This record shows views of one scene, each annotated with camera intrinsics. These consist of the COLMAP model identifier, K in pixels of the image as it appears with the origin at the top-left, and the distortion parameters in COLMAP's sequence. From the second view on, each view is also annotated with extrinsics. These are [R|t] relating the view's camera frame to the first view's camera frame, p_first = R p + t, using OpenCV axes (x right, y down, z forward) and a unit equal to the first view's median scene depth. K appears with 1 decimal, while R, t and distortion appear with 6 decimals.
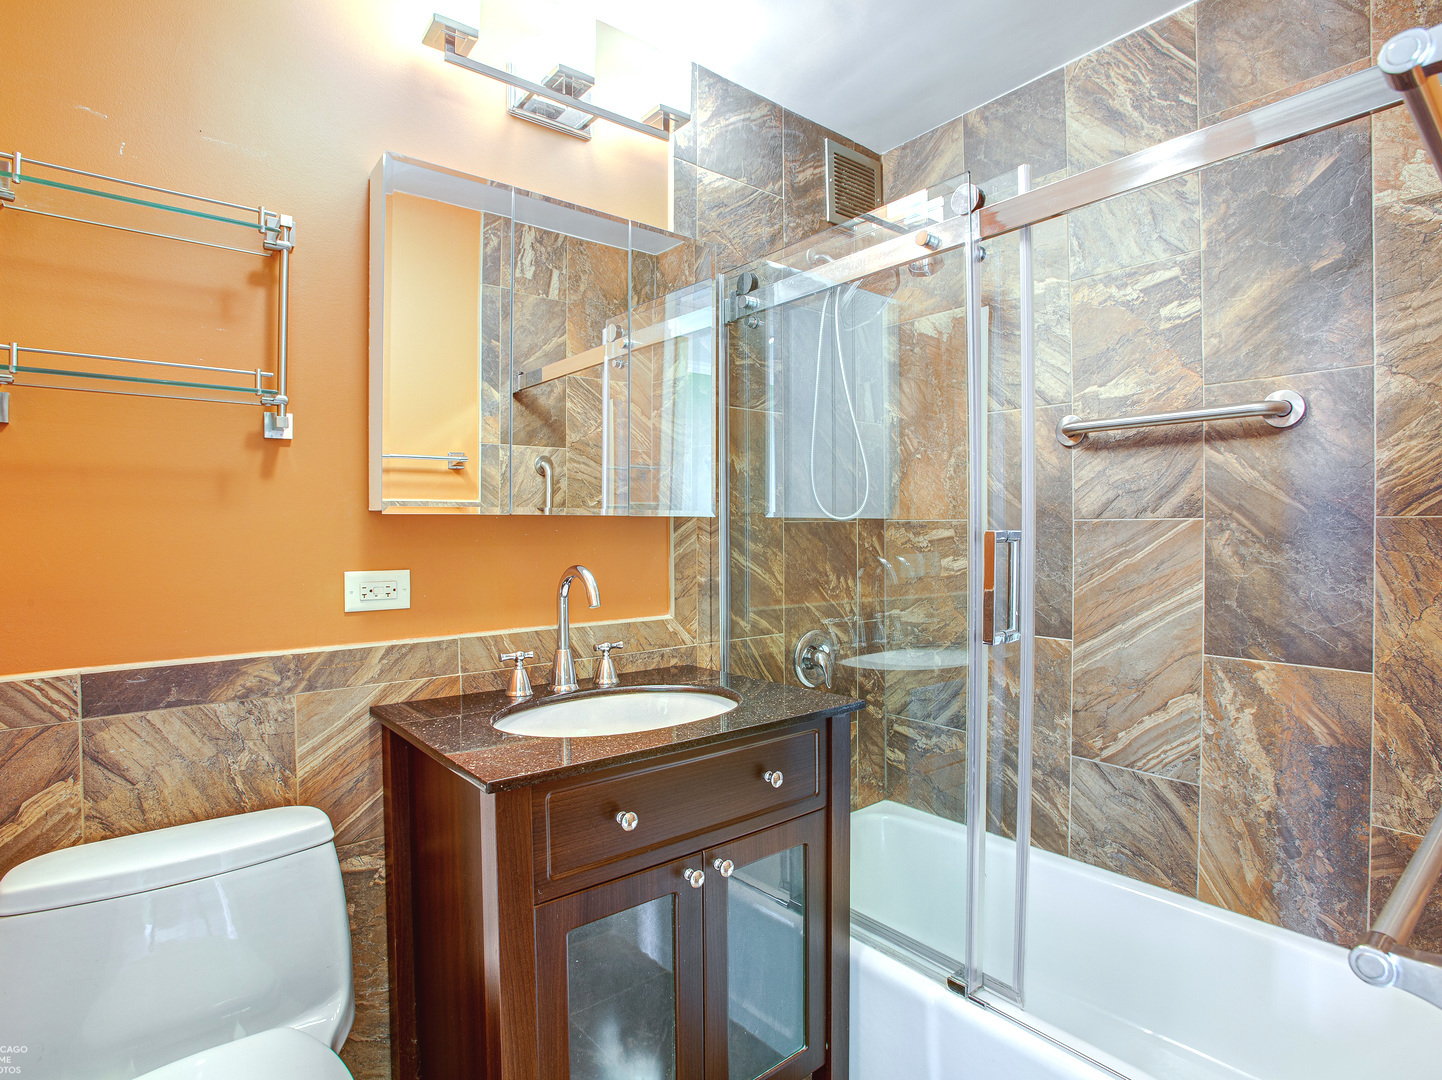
lens RADIAL K [[745.3, 0, 724.1], [0, 745.3, 532.8], [0, 0, 1]] dist [-0.079682, 0.034843]
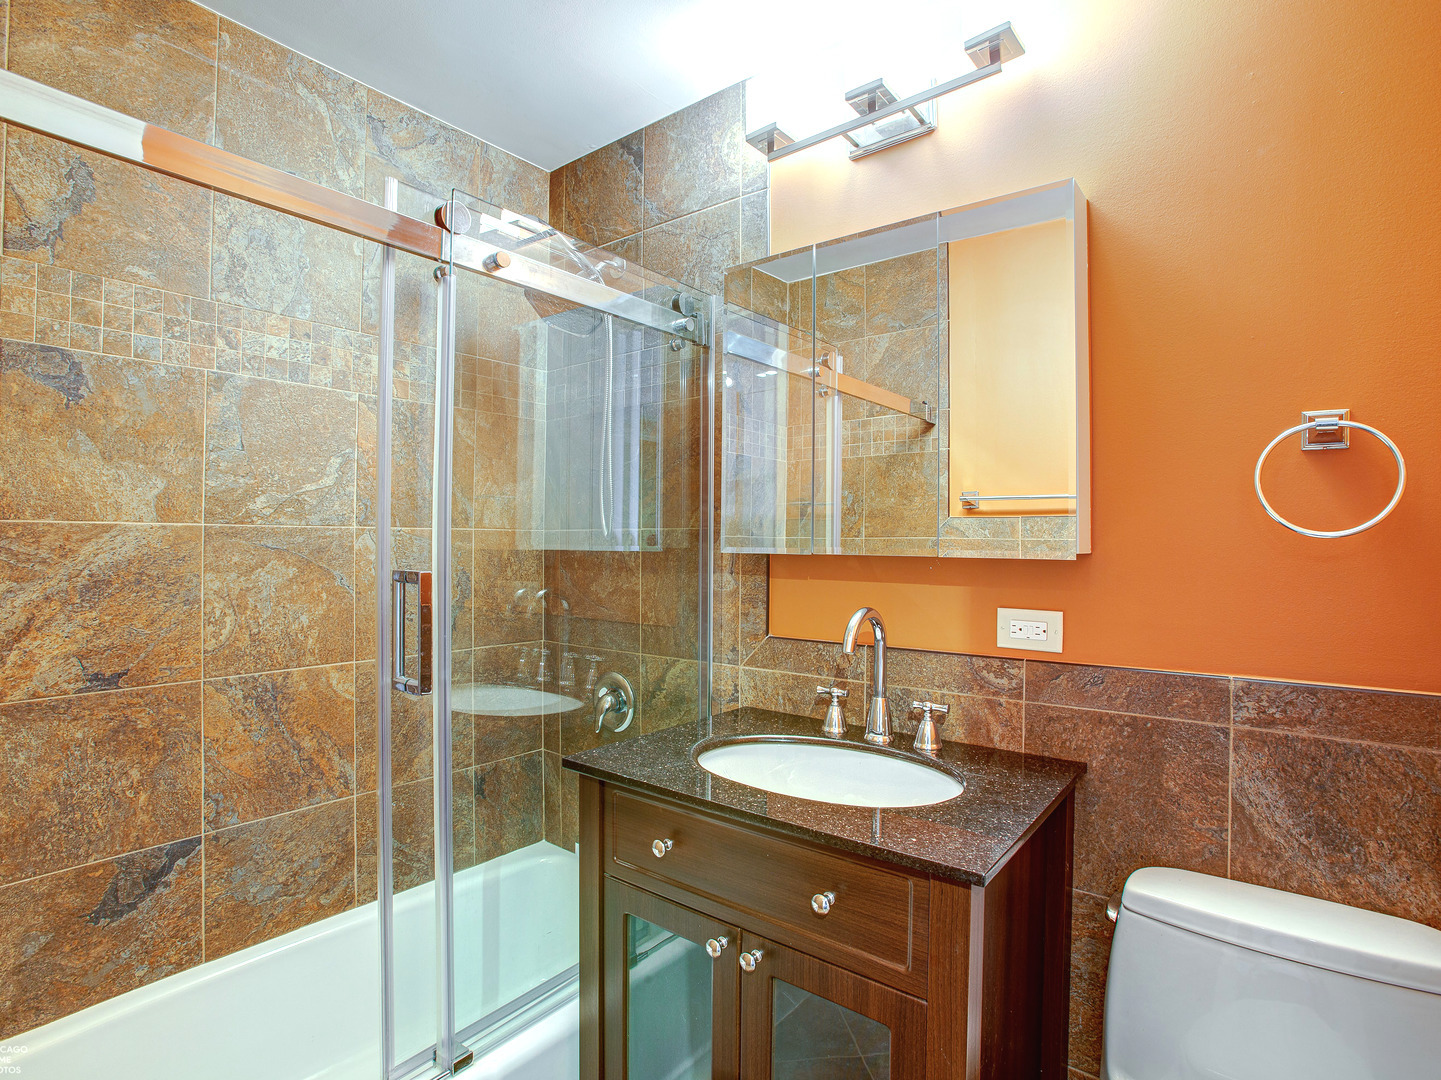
lens RADIAL K [[736.8, 0, 694.4], [0, 736.8, 540.9], [0, 0, 1]] dist [-0.001265, -0.040702]
pose [[0.206553, -0.019411, -0.978243, 0.654156], [-0.019822, 0.999515, -0.024019, -0.013100], [0.978235, 0.024352, 0.206068, 0.580874]]
